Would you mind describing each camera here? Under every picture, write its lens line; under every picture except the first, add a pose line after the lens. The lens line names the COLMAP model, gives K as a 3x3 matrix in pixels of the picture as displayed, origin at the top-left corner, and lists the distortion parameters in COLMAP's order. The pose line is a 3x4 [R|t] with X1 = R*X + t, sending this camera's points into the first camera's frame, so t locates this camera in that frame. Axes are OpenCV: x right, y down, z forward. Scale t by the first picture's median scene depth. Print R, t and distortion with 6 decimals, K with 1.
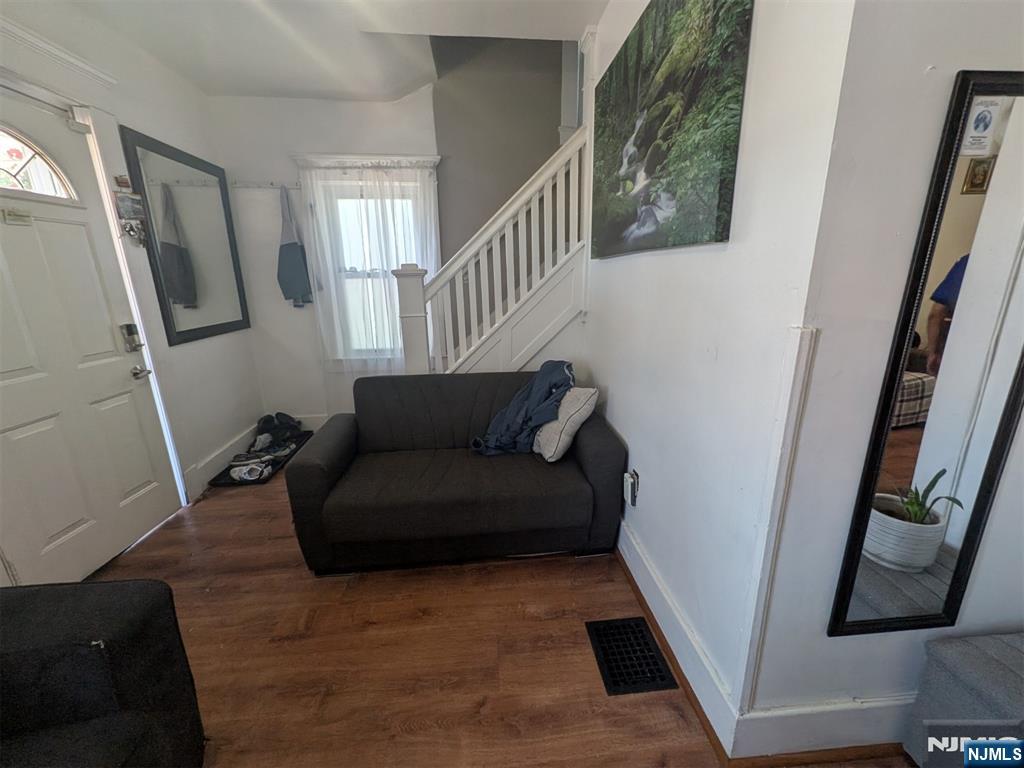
lens RADIAL K [[409.9, 0, 513.8], [0, 409.9, 381.2], [0, 0, 1]] dist [0.010826, -0.000043]
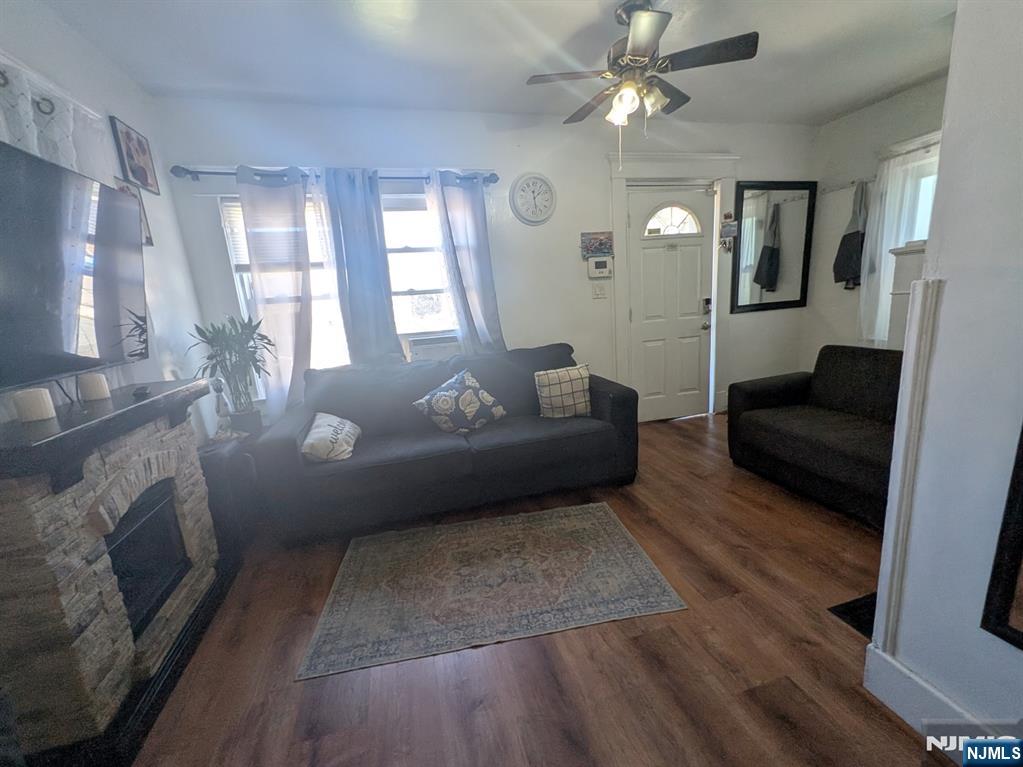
lens RADIAL K [[409.5, 0, 515.6], [0, 409.5, 380.6], [0, 0, 1]] dist [0.010826, -0.000043]
pose [[0.184626, 0.196345, -0.962996, 0.676192], [-0.184365, 0.969365, 0.162297, 0.070105], [0.965362, 0.147579, 0.215169, -0.123432]]
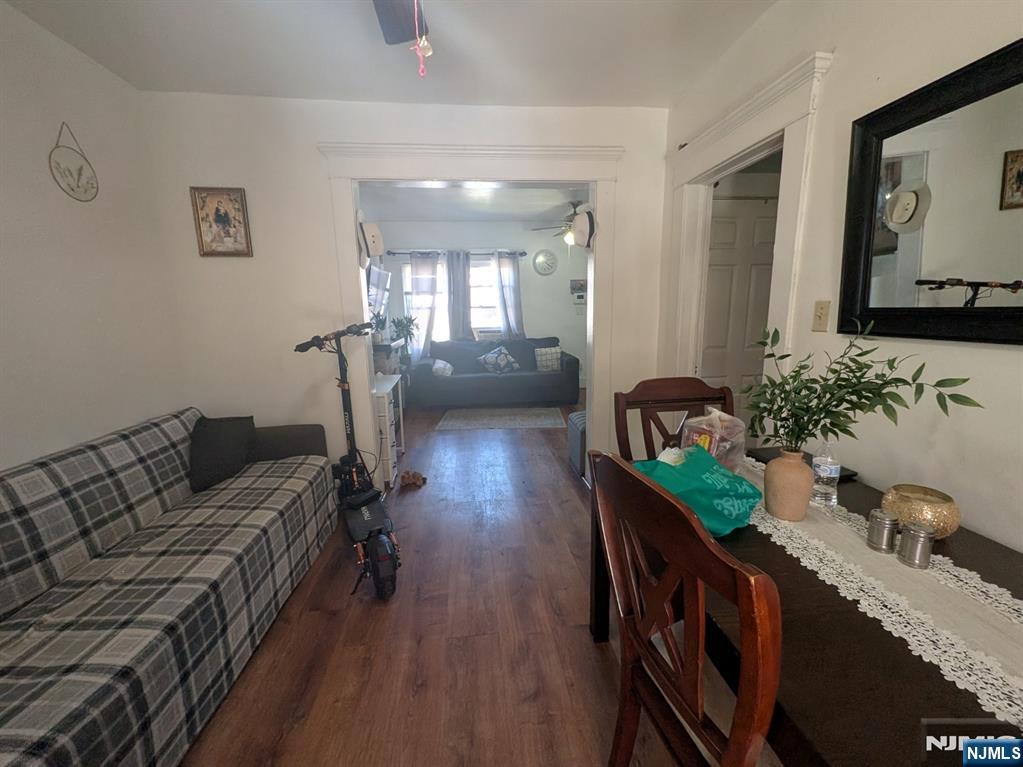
lens RADIAL K [[409.5, 0, 510.2], [0, 409.5, 383.6], [0, 0, 1]] dist [0.010826, -0.000043]
pose [[0.005098, 0.186602, -0.982422, 2.595045], [-0.232339, 0.955771, 0.180334, -0.001329], [0.972622, 0.227335, 0.048227, 0.006335]]
